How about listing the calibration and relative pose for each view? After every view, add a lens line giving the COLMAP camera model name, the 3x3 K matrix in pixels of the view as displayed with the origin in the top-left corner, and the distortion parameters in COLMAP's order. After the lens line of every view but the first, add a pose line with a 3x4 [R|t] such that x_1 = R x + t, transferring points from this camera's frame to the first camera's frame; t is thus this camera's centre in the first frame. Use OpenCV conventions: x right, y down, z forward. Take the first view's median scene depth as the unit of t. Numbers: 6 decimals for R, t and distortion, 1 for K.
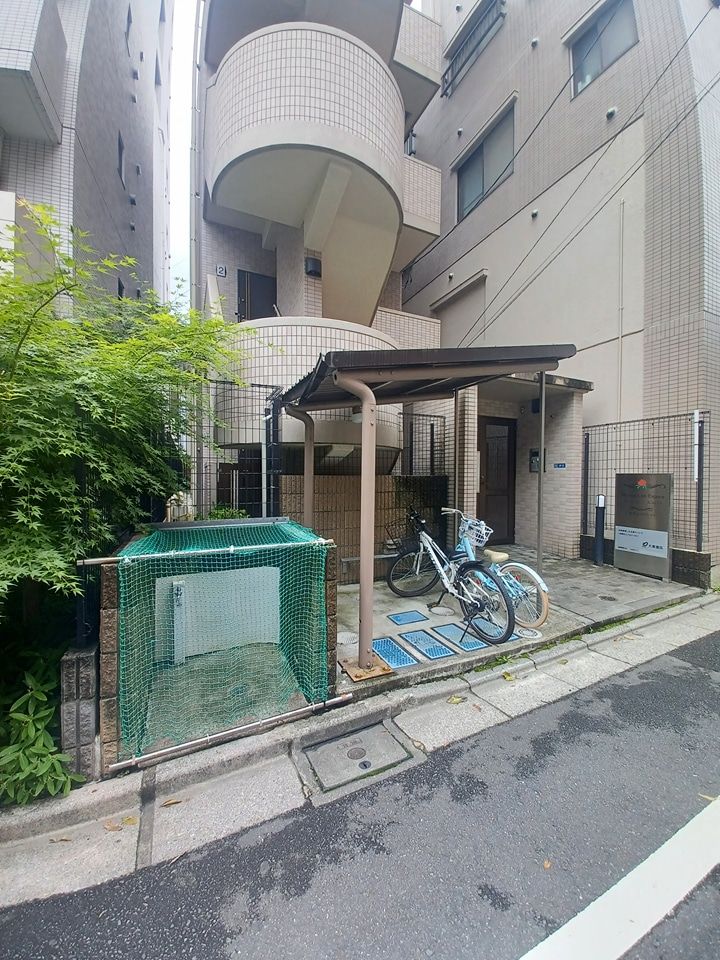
lens RADIAL K [[374.9, 0, 358.3], [0, 374.9, 477.5], [0, 0, 1]] dist [0.001833, 0.000013]
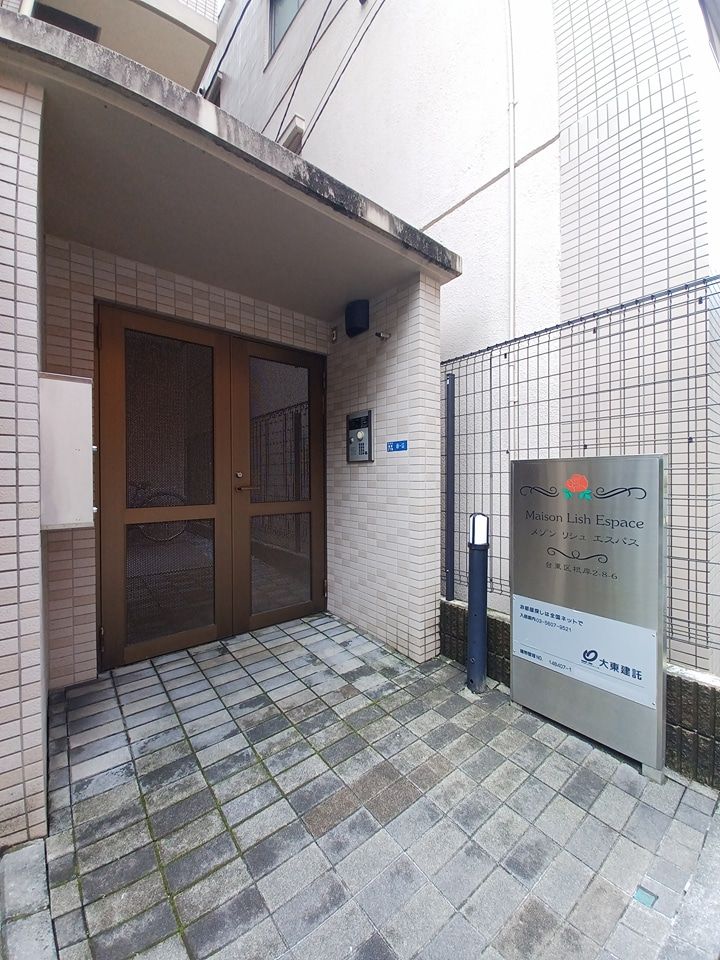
lens RADIAL K [[374.9, 0, 362.1], [0, 374.9, 478.1], [0, 0, 1]] dist [0.001833, 0.000013]
pose [[0.966319, -0.013726, 0.256980, 0.410303], [0.015289, 0.999875, -0.004084, 0.007306], [-0.256892, 0.007875, 0.966408, 0.624539]]
